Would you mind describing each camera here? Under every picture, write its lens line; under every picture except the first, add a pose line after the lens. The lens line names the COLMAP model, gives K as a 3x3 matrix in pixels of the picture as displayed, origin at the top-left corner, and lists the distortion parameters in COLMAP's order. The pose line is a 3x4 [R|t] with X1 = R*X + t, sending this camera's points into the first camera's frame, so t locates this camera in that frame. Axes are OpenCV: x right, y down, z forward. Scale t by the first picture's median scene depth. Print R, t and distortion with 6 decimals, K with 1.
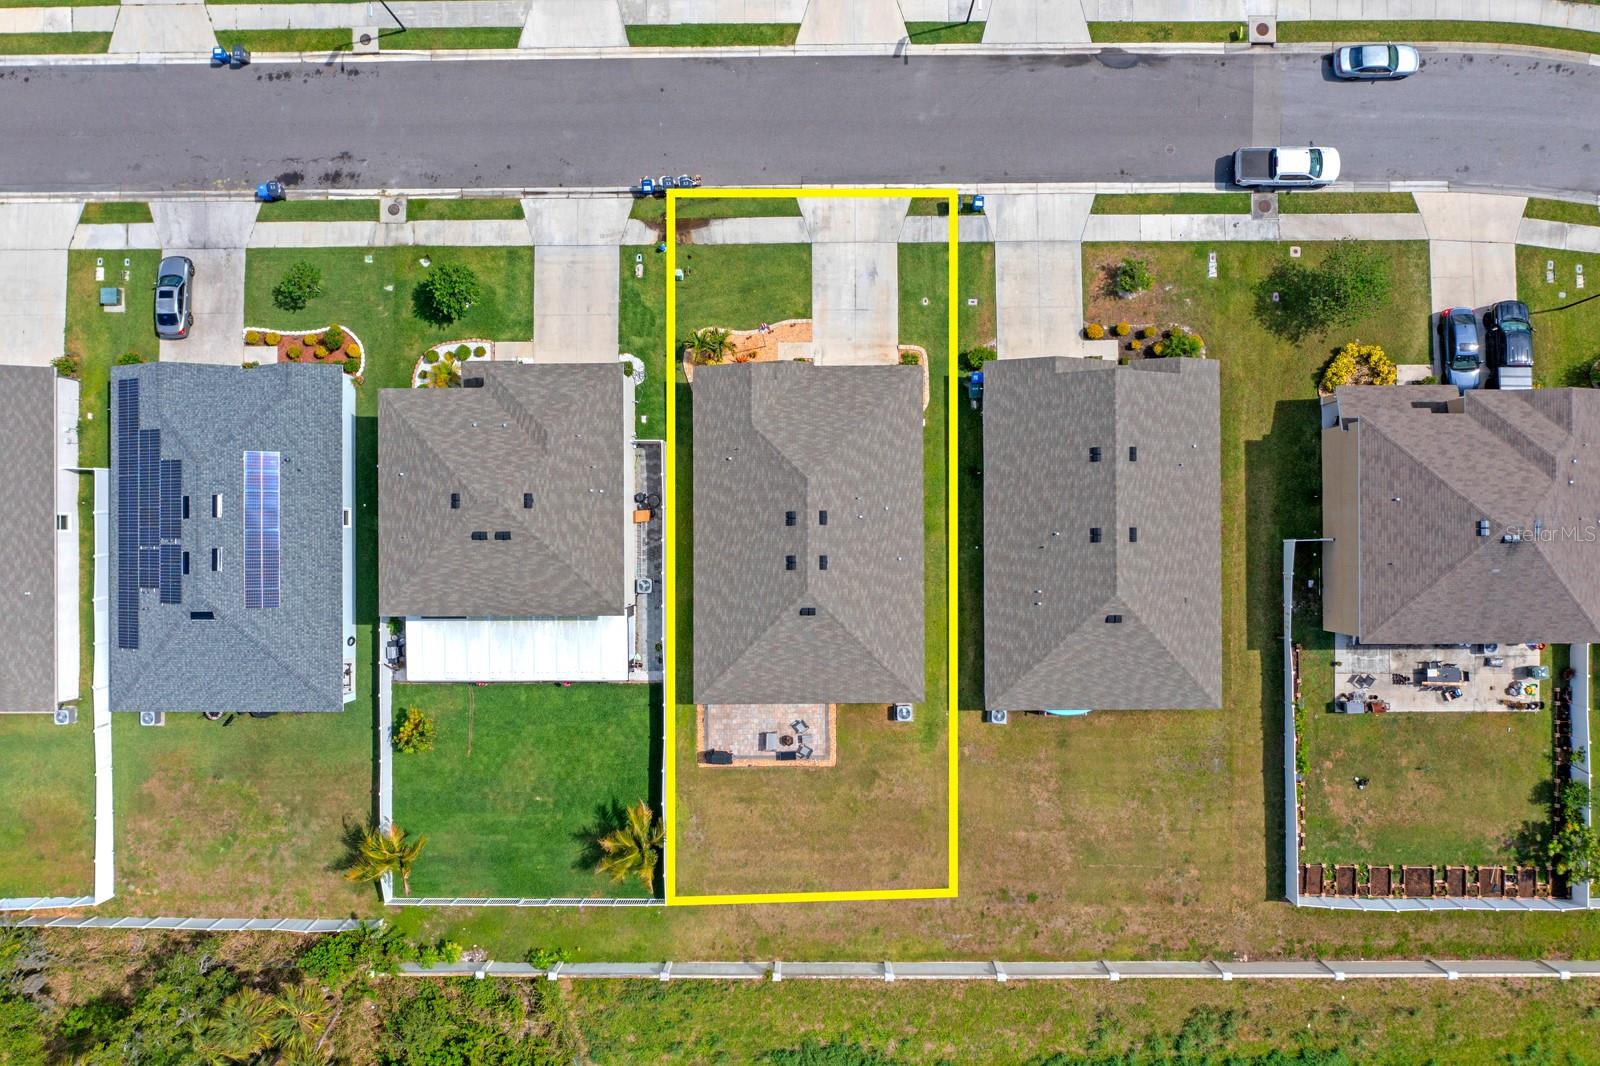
lens RADIAL K [[1287.7, 0, 809.1], [0, 1287.7, 527.5], [0, 0, 1]] dist [-0.012622, 0.001431]
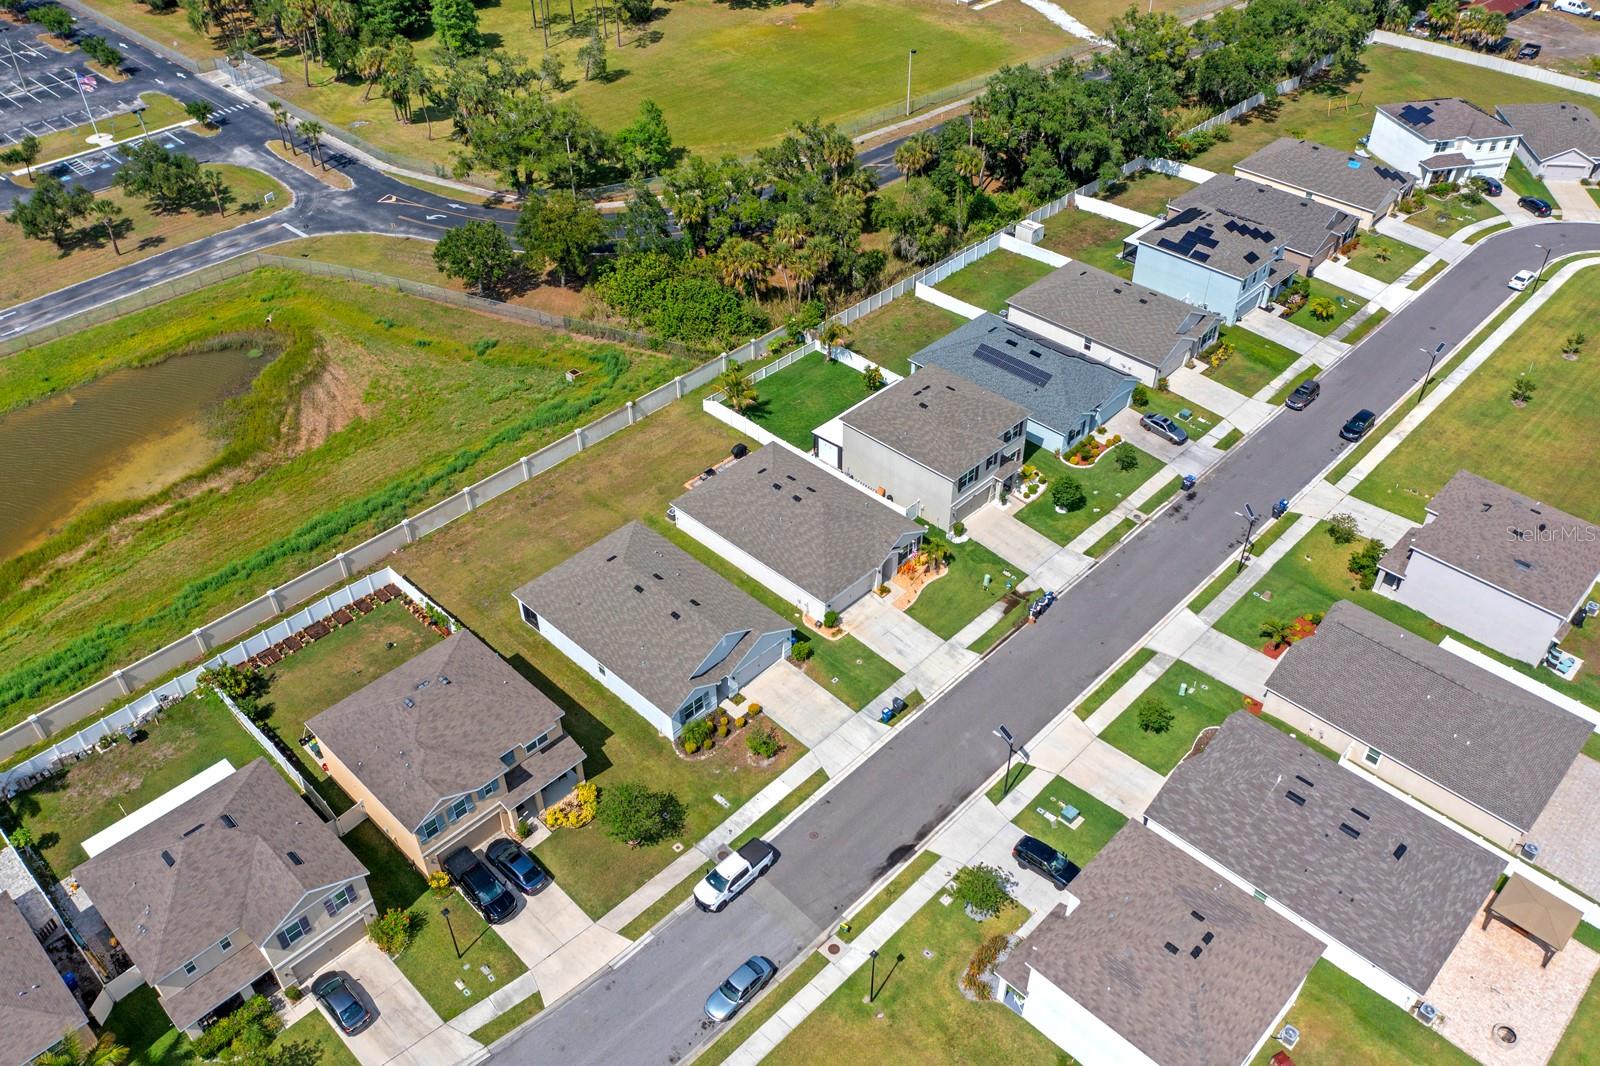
lens RADIAL K [[1287.7, 0, 809.1], [0, 1287.7, 527.5], [0, 0, 1]] dist [-0.012622, 0.001431]
pose [[-0.698758, 0.461182, -0.546853, 0.806992], [-0.715136, -0.431284, 0.550069, -0.825921], [0.017833, 0.775439, 0.631171, 0.028807]]
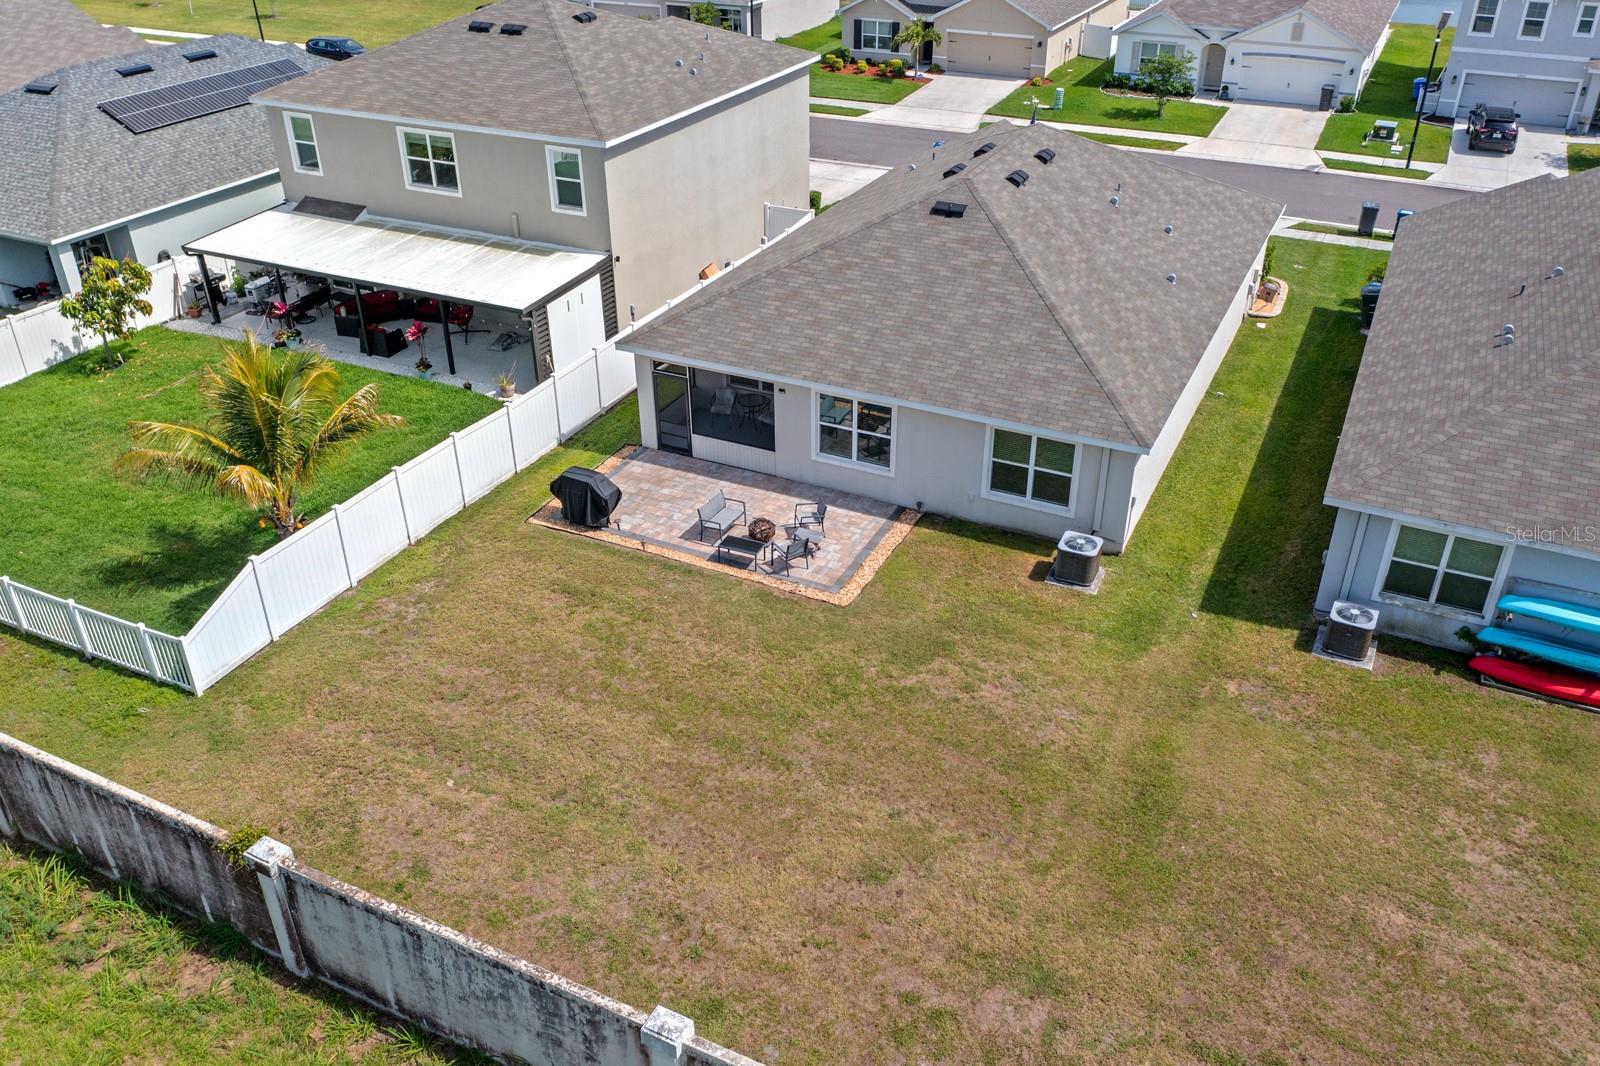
lens RADIAL K [[1287.7, 0, 809.1], [0, 1287.7, 527.5], [0, 0, 1]] dist [-0.012622, 0.001431]
pose [[0.898380, 0.229951, -0.374214, 0.137886], [-0.439186, 0.459793, -0.771820, 0.449224], [-0.005420, 0.857737, 0.514060, 0.797559]]
